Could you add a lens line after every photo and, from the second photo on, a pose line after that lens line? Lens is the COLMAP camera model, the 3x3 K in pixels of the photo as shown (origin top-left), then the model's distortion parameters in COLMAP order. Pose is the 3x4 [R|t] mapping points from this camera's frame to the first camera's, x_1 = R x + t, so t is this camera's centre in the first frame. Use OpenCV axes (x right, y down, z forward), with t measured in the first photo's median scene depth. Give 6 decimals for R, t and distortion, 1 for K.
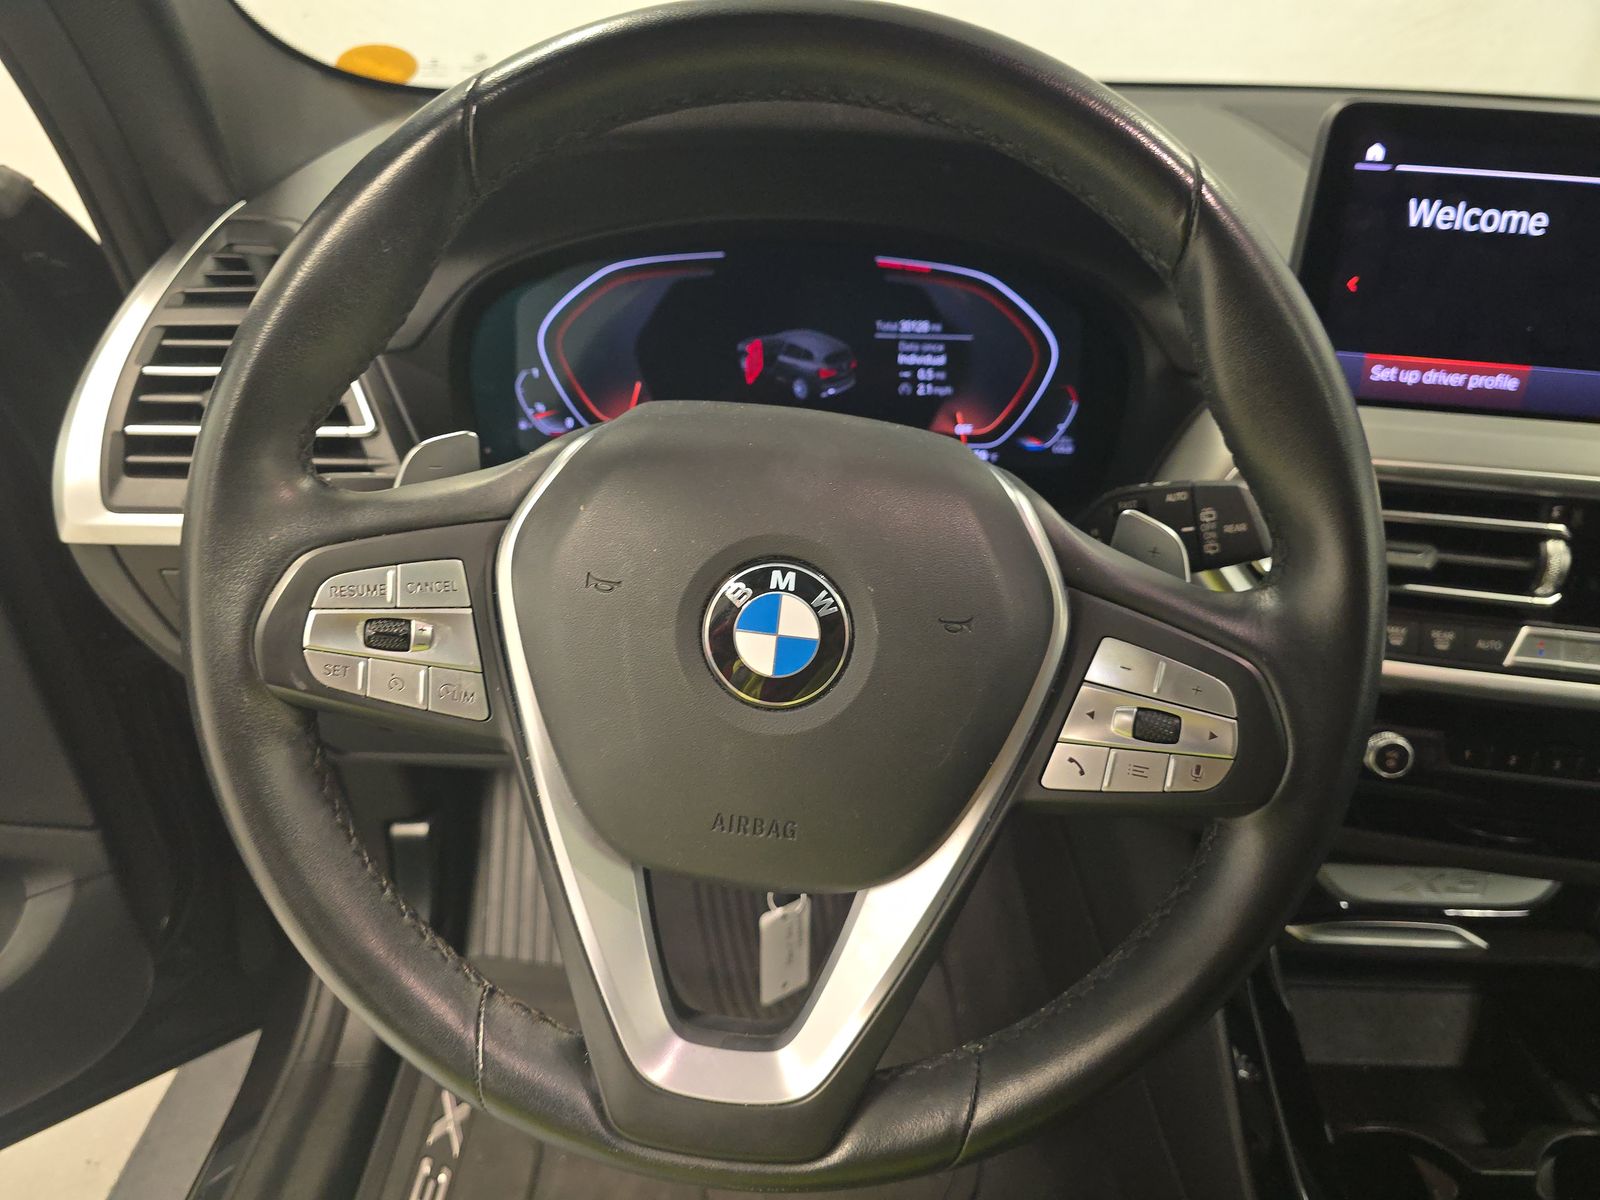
lens RADIAL K [[1063.4, 0, 800.0], [0, 1063.4, 600.0], [0, 0, 1]] dist [0.029795, -0.045071]
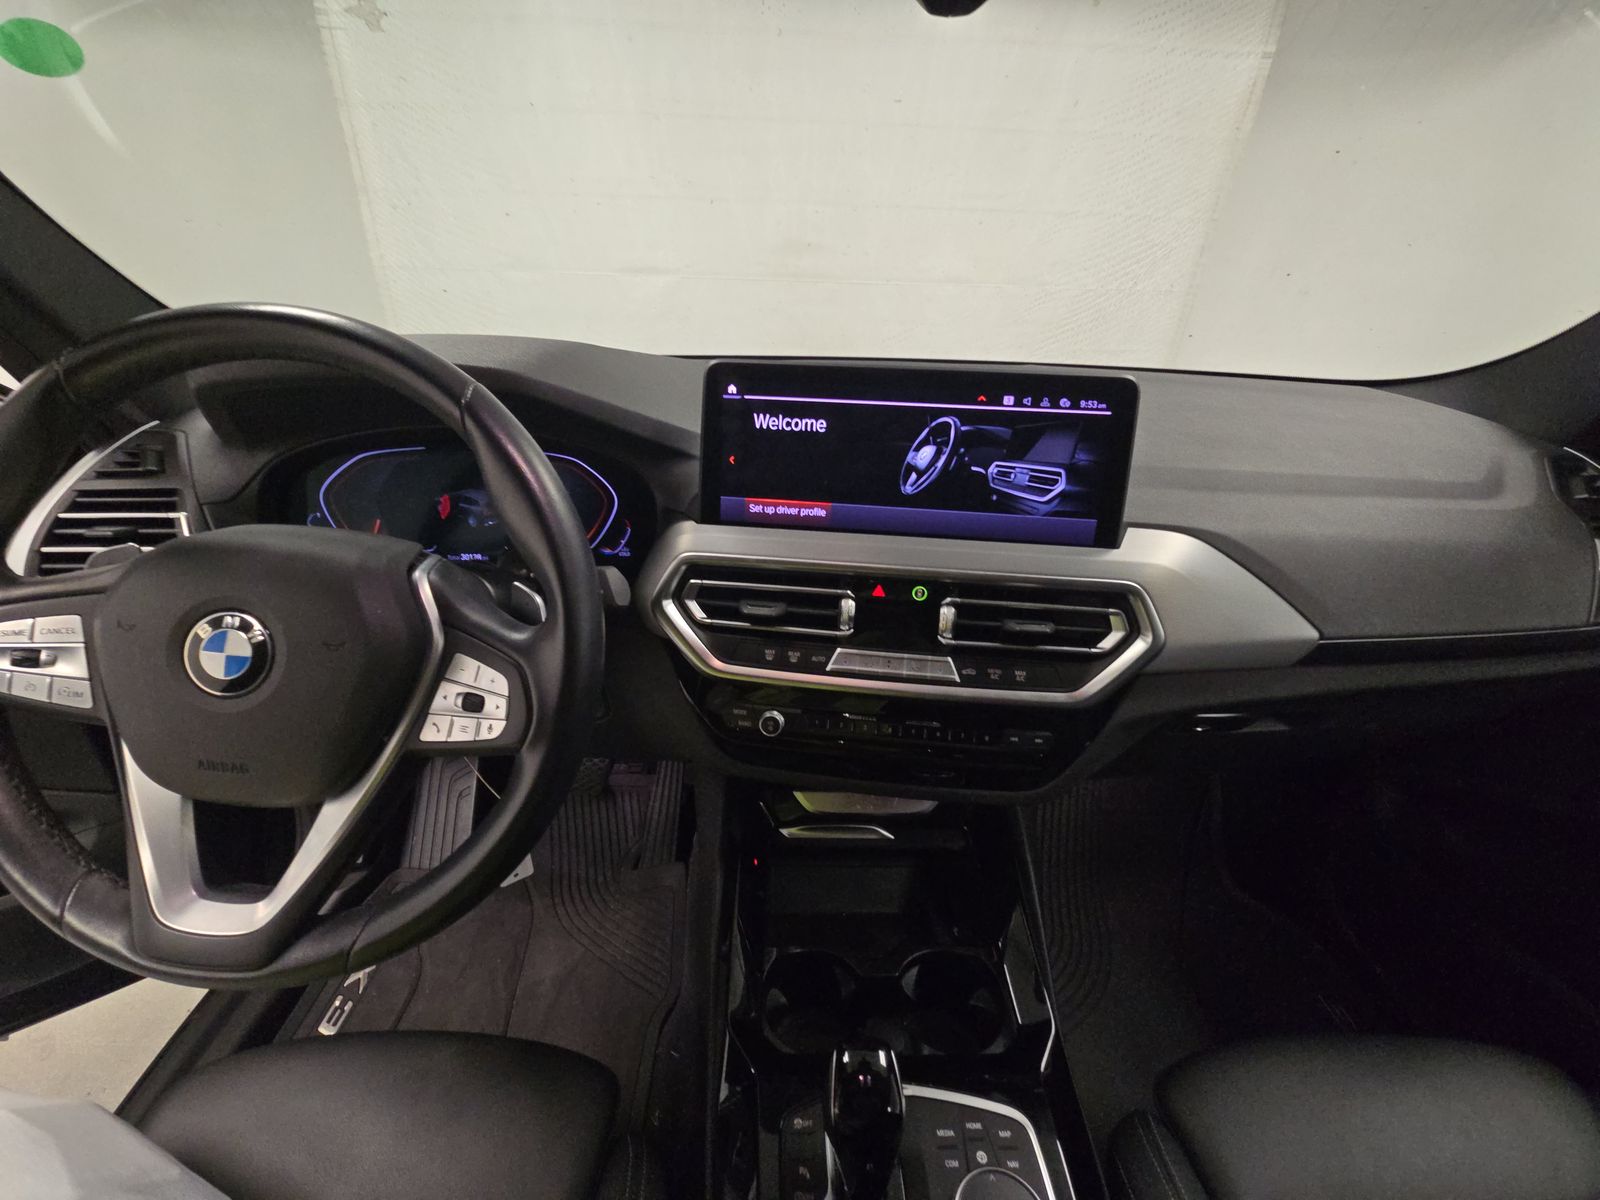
lens RADIAL K [[620.8, 0, 800.0], [0, 620.8, 600.0], [0, 0, 1]] dist [0.000420, 0.000122]
pose [[0.999340, -0.016149, 0.032543, 0.608224], [0.018955, 0.995953, -0.087853, 0.036074], [-0.030992, 0.088411, 0.995602, -0.029659]]
